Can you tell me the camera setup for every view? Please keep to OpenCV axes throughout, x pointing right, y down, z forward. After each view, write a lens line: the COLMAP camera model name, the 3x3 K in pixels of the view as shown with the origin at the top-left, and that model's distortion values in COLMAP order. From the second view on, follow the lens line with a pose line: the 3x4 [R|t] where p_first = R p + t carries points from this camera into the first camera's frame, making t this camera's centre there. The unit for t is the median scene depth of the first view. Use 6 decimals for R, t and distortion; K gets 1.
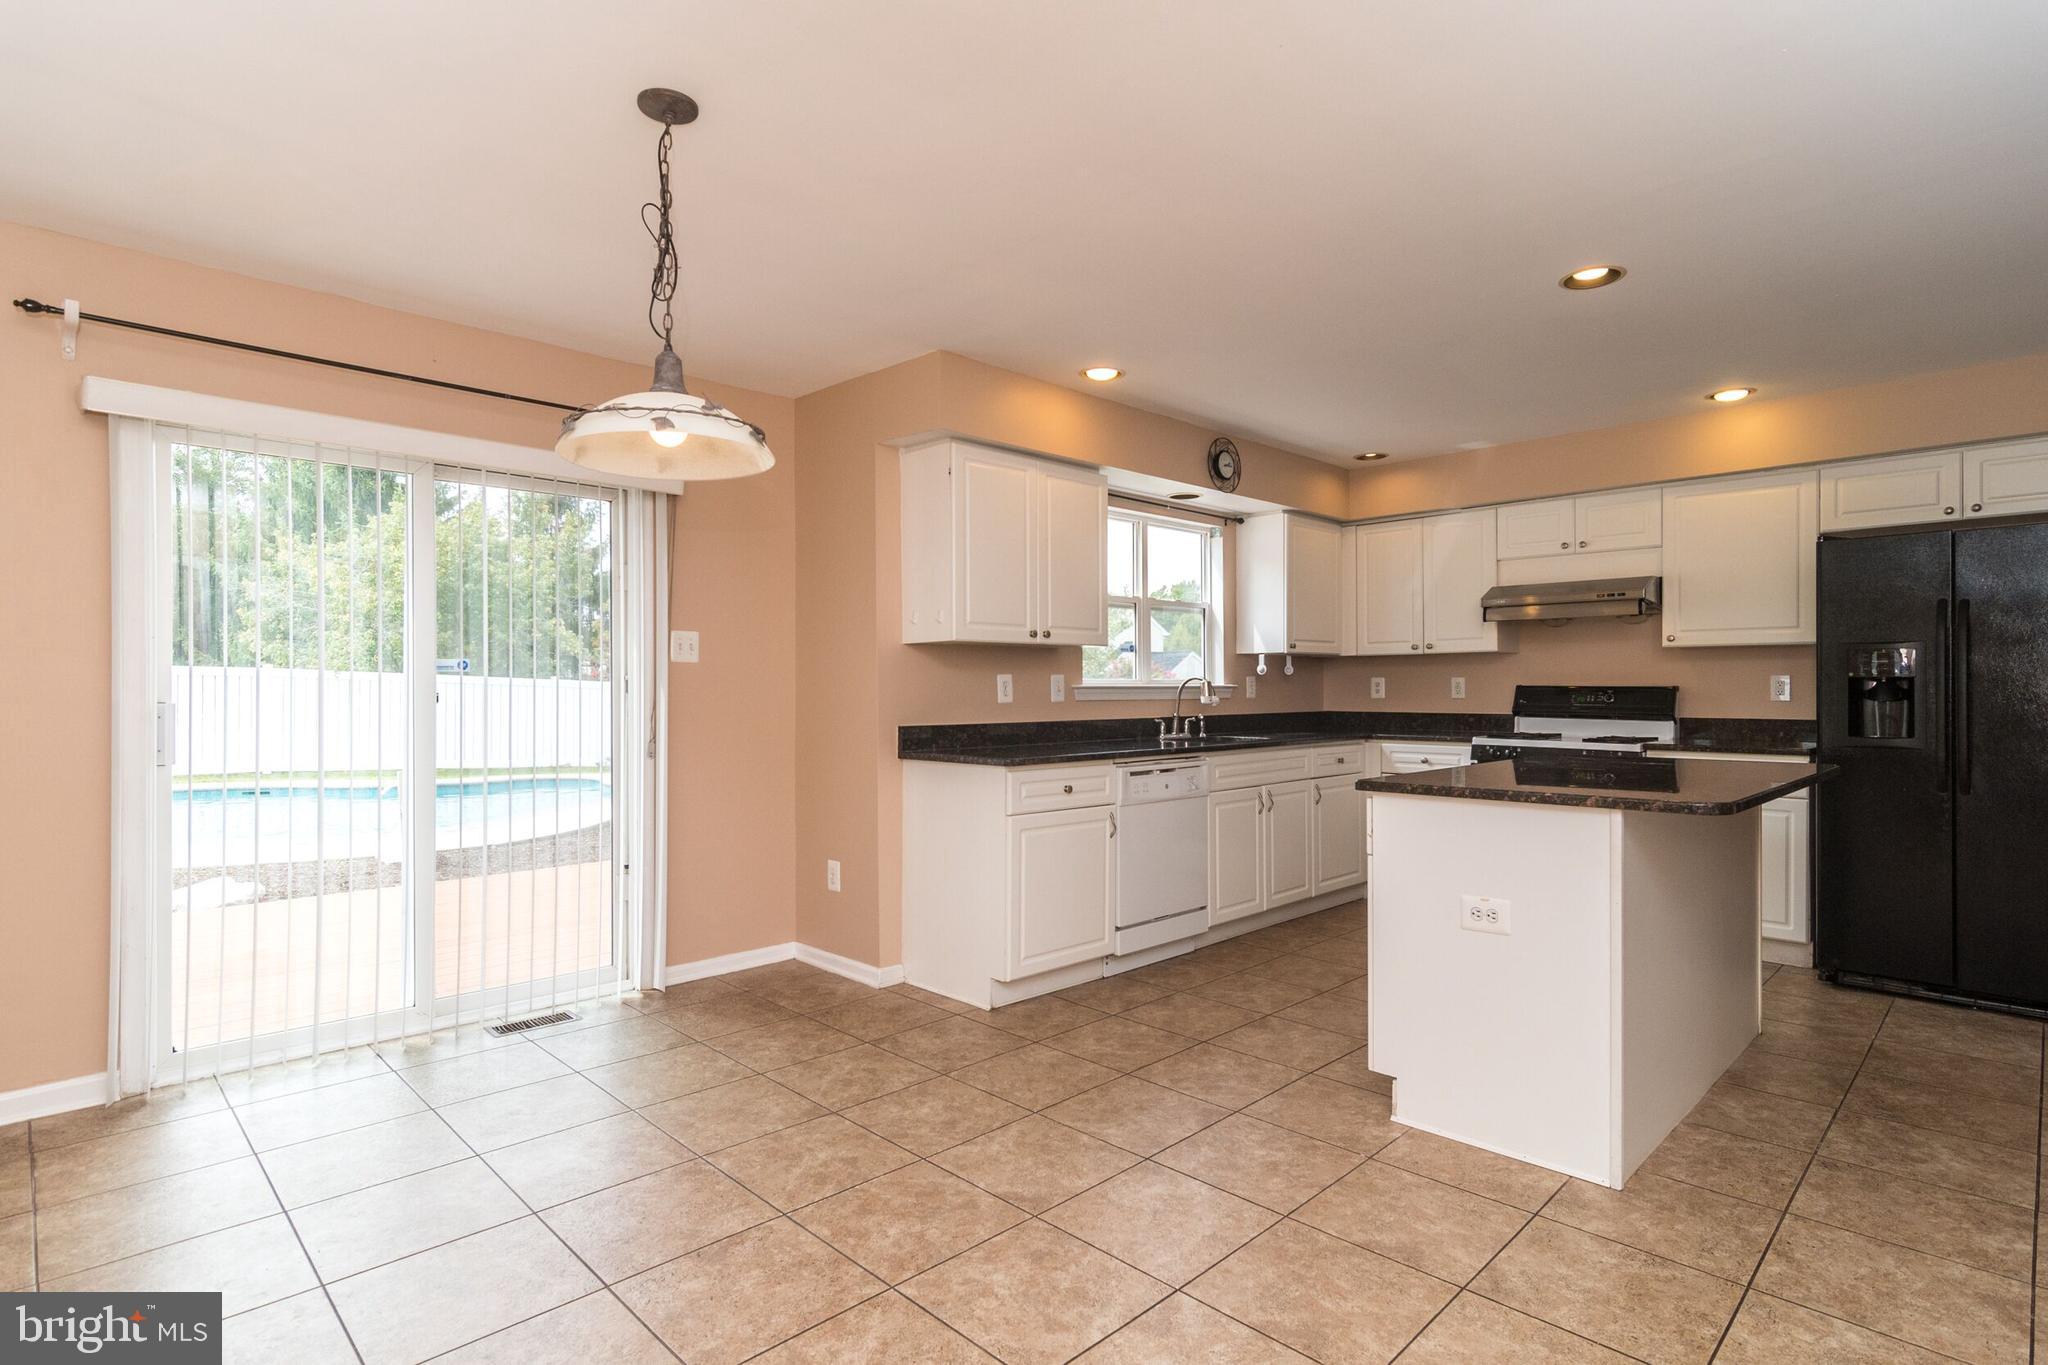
lens RADIAL K [[1013.9, 0, 1037.5], [0, 1013.9, 691.1], [0, 0, 1]] dist [-0.001169, 0.000187]
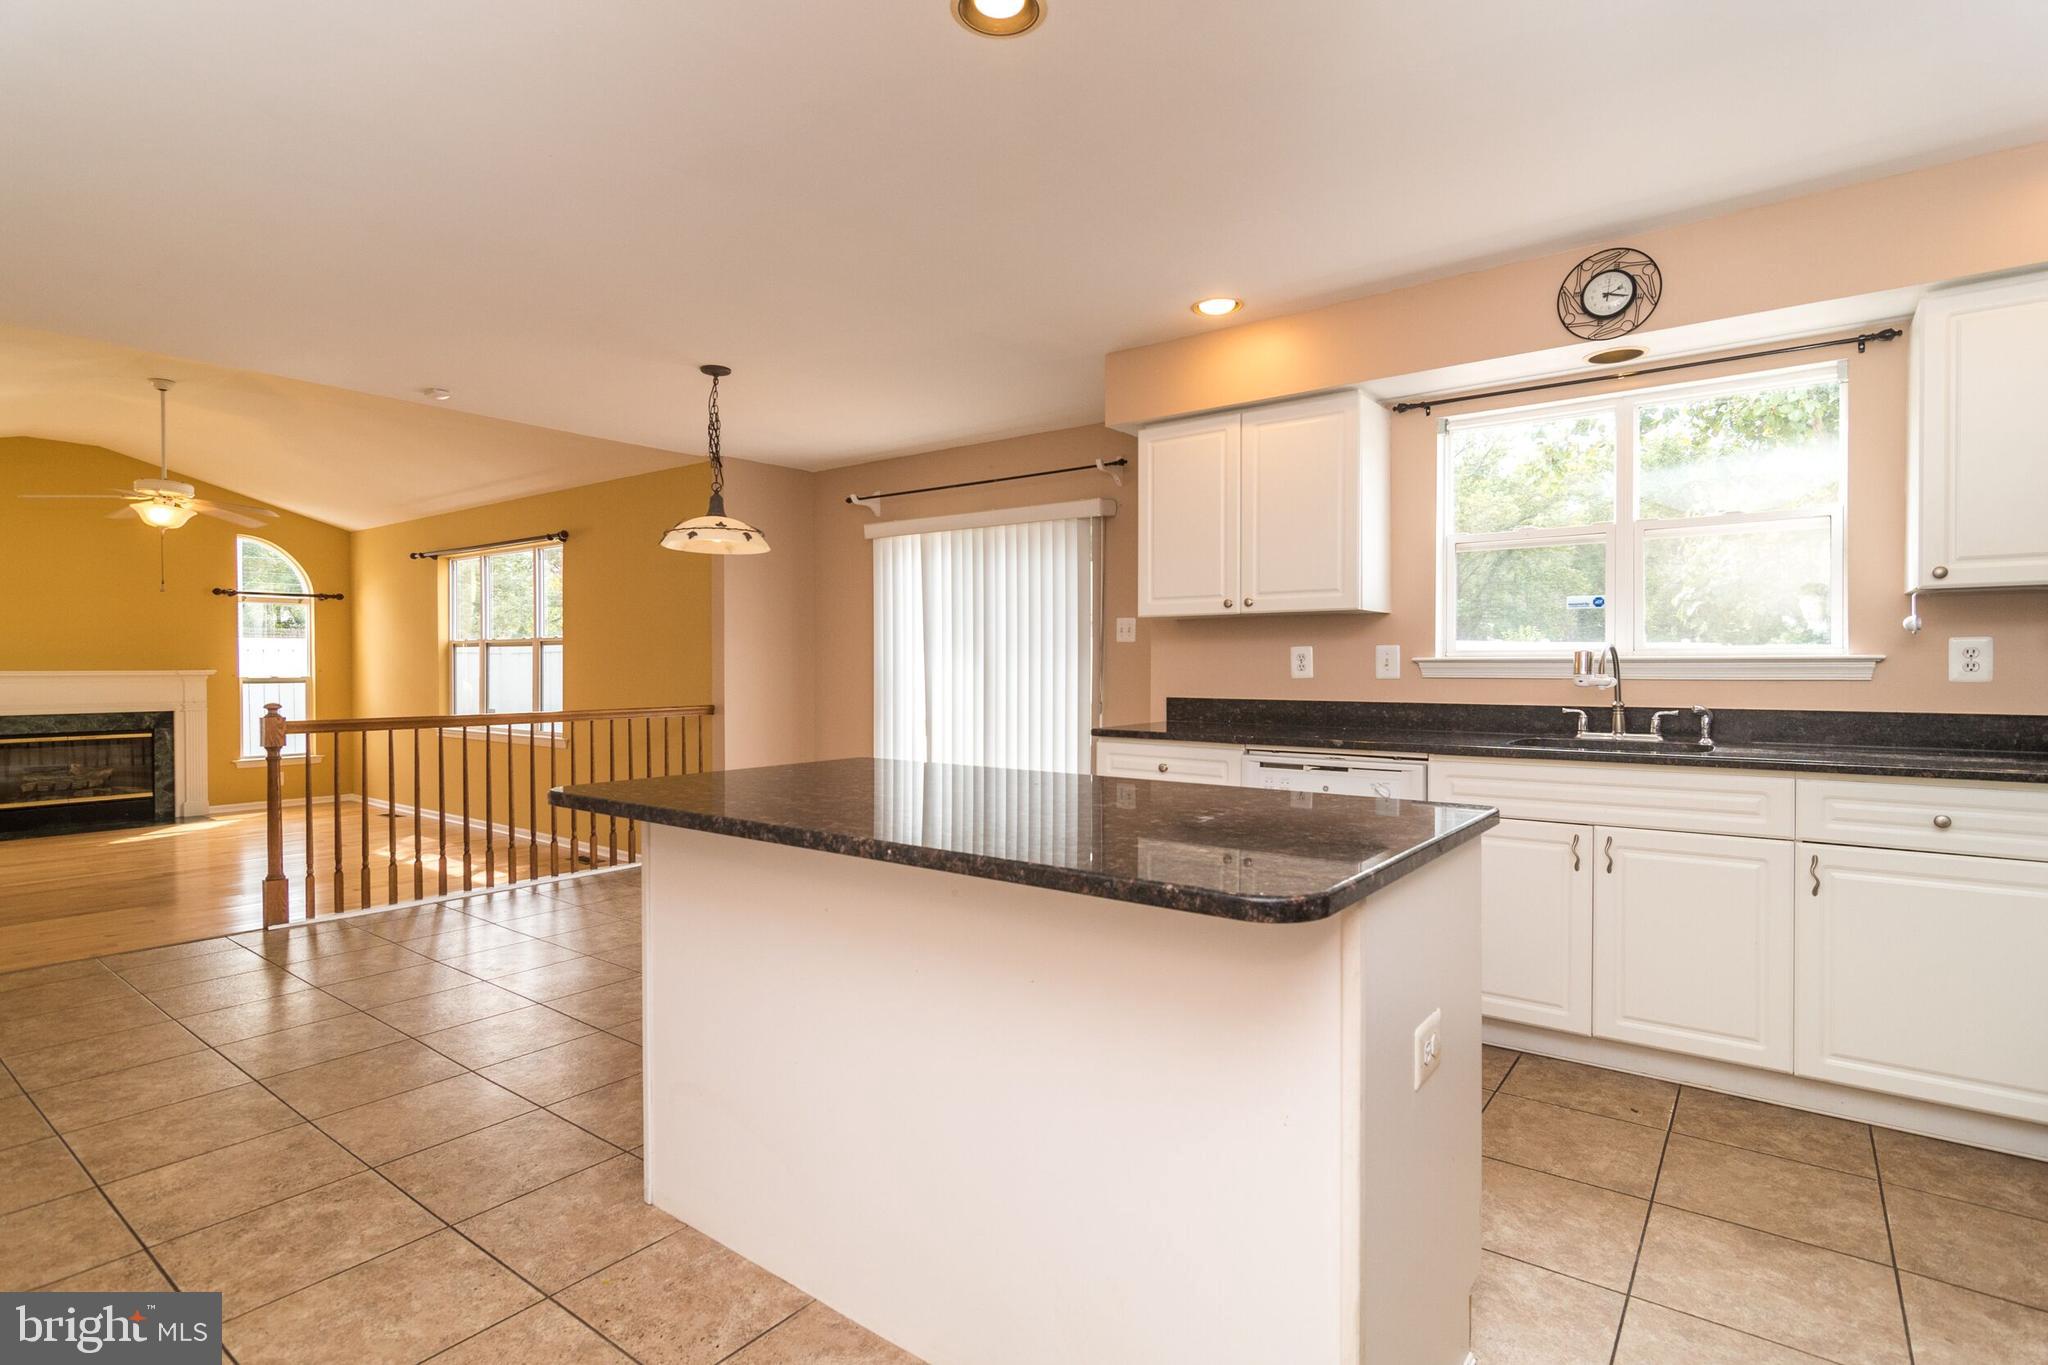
lens RADIAL K [[1009.5, 0, 1062.6], [0, 1009.5, 666.9], [0, 0, 1]] dist [-0.001982, -0.000047]
pose [[0.155227, 0.004763, -0.987867, 0.880108], [-0.003515, 0.999985, 0.004269, -0.001493], [0.987873, 0.002809, 0.155241, 0.702074]]
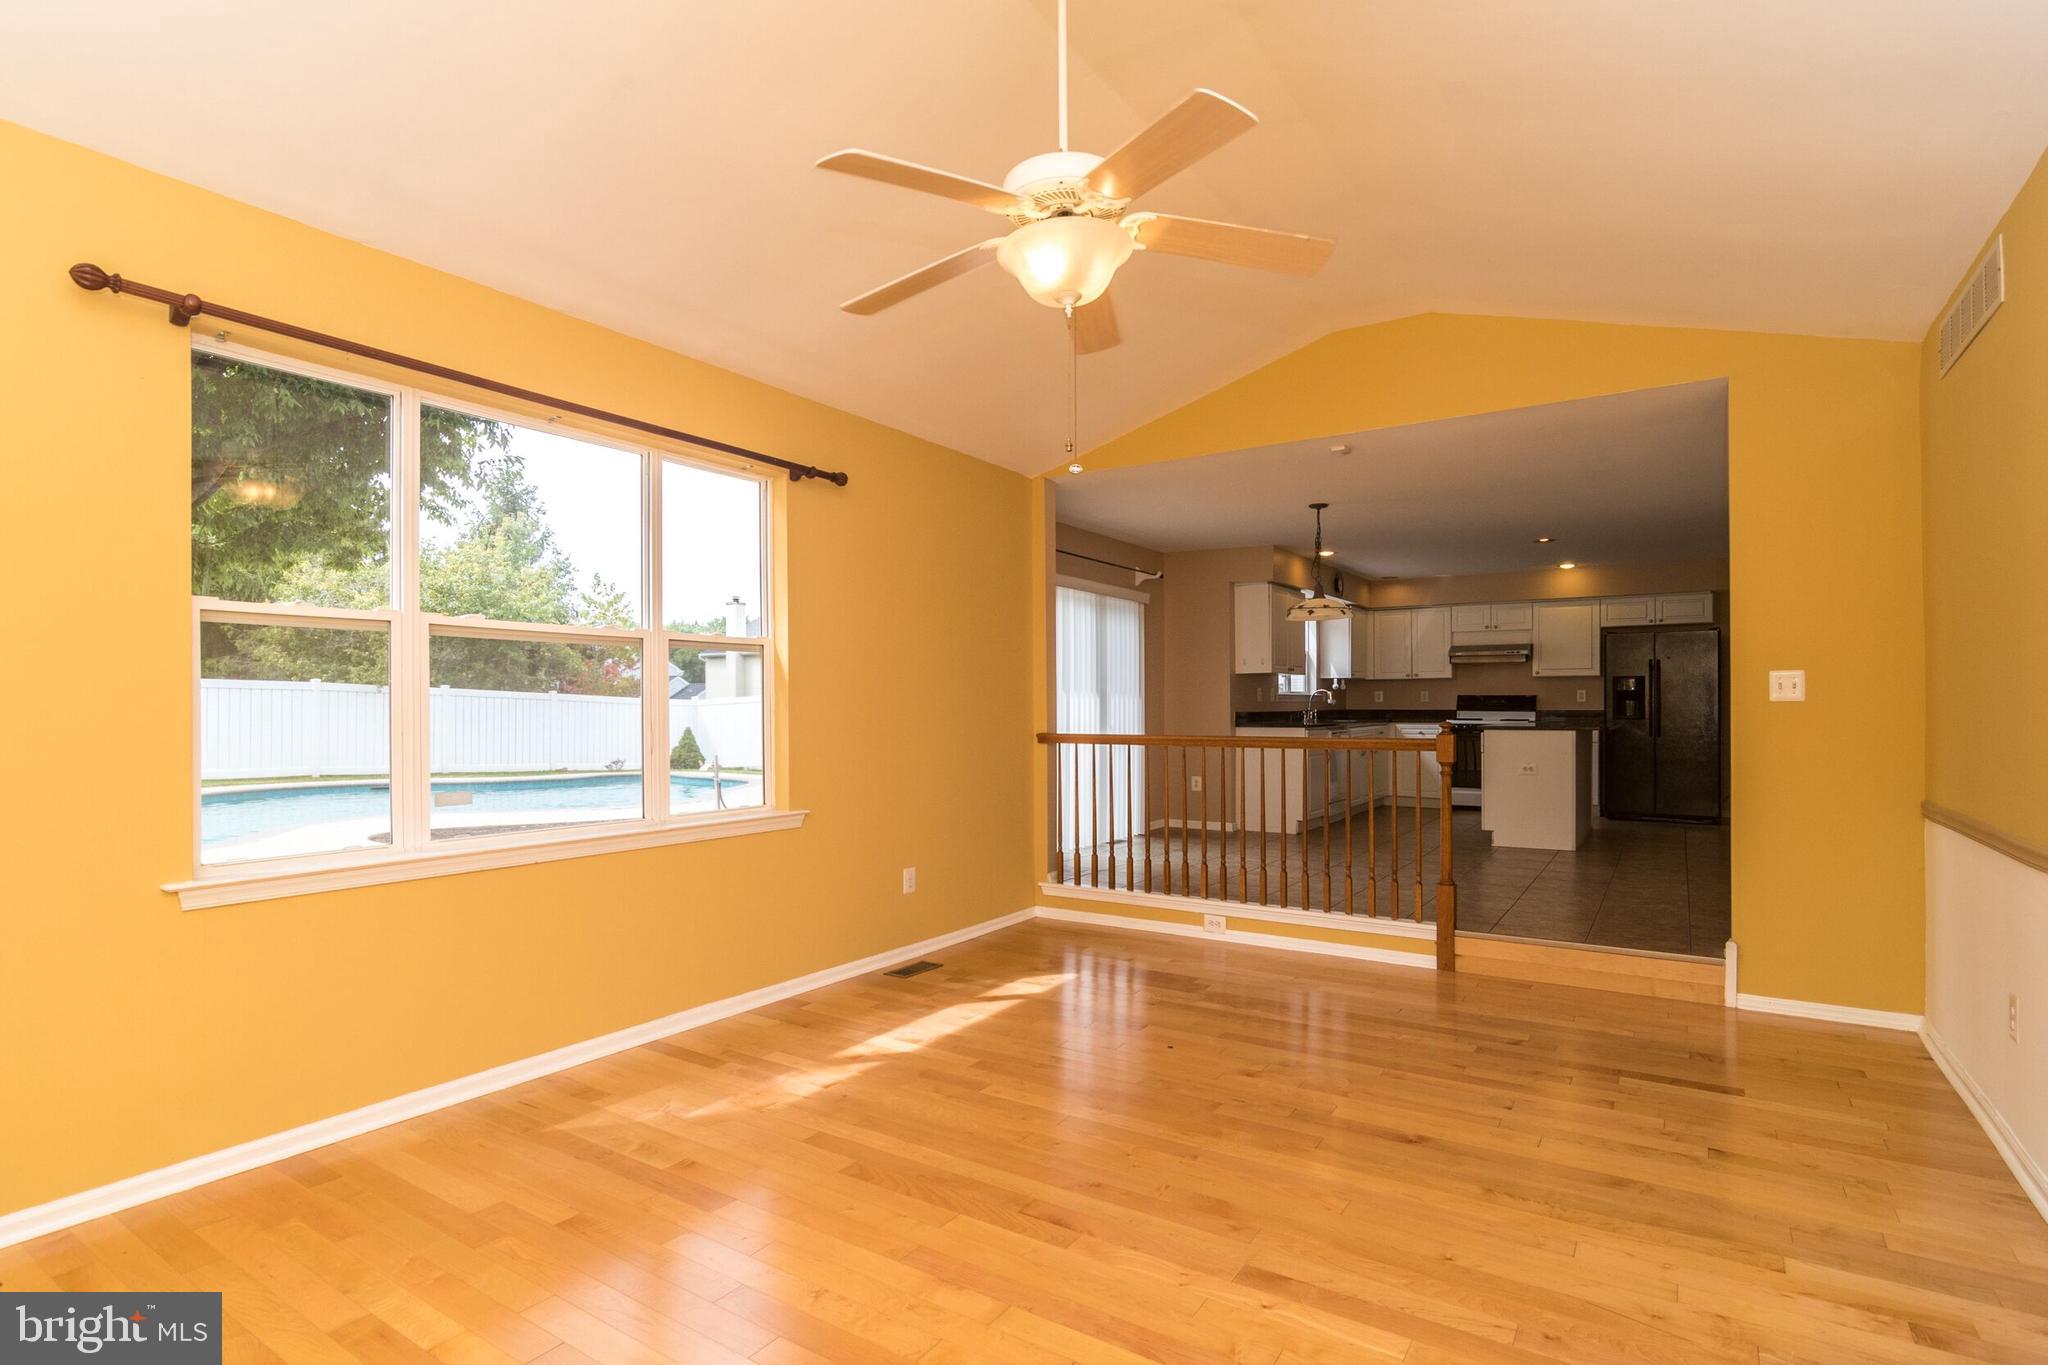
lens RADIAL K [[989.3, 0, 1030.1], [0, 989.3, 706.0], [0, 0, 1]] dist [-0.005164, 0.000638]
pose [[0.979154, -0.000595, 0.203116, -0.998651], [0.001004, 0.999998, -0.001910, 0.024991], [-0.203115, 0.002074, 0.979153, -0.975197]]
